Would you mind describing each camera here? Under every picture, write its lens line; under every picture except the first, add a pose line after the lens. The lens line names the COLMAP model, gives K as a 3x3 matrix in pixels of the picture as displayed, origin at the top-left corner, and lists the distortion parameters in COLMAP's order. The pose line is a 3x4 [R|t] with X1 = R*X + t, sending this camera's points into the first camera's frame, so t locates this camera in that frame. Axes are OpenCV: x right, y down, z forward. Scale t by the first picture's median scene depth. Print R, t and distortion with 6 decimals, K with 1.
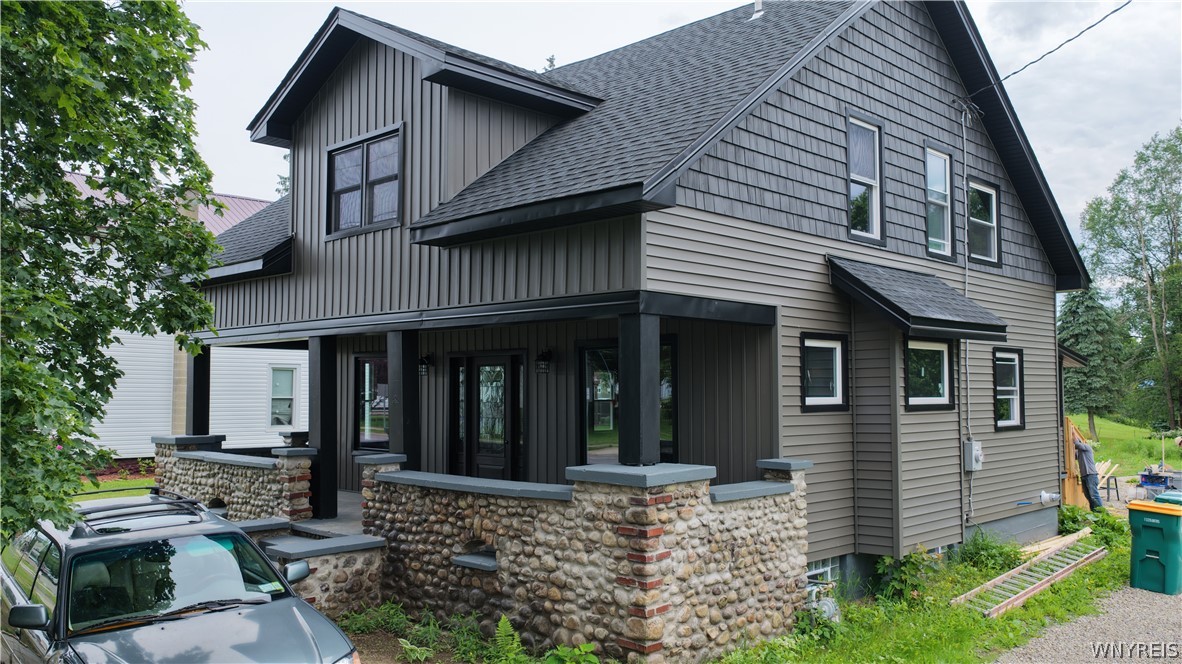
lens RADIAL K [[965.2, 0, 590.4], [0, 965.2, 330.0], [0, 0, 1]] dist [-0.005285, -0.000985]
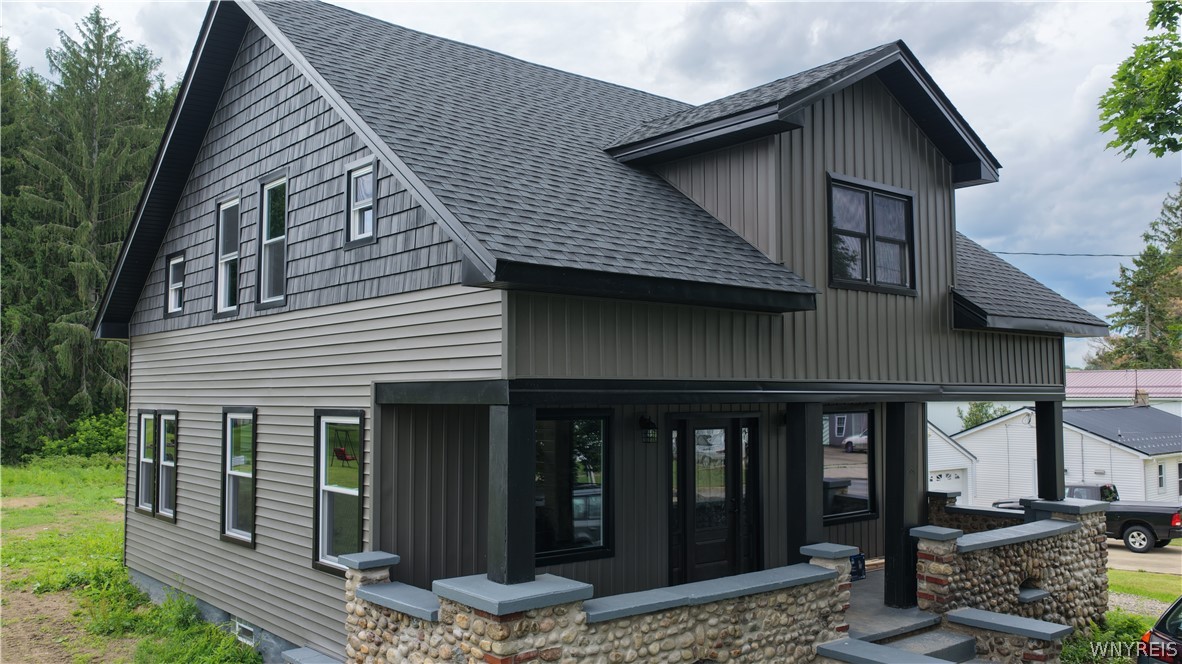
lens RADIAL K [[965.2, 0, 590.2], [0, 965.2, 335.0], [0, 0, 1]] dist [-0.005285, -0.000985]
pose [[0.091425, 0.070284, 0.993329, -1.157562], [-0.067472, 0.995651, -0.064238, 0.016527], [-0.993523, -0.061149, 0.095770, 1.174688]]
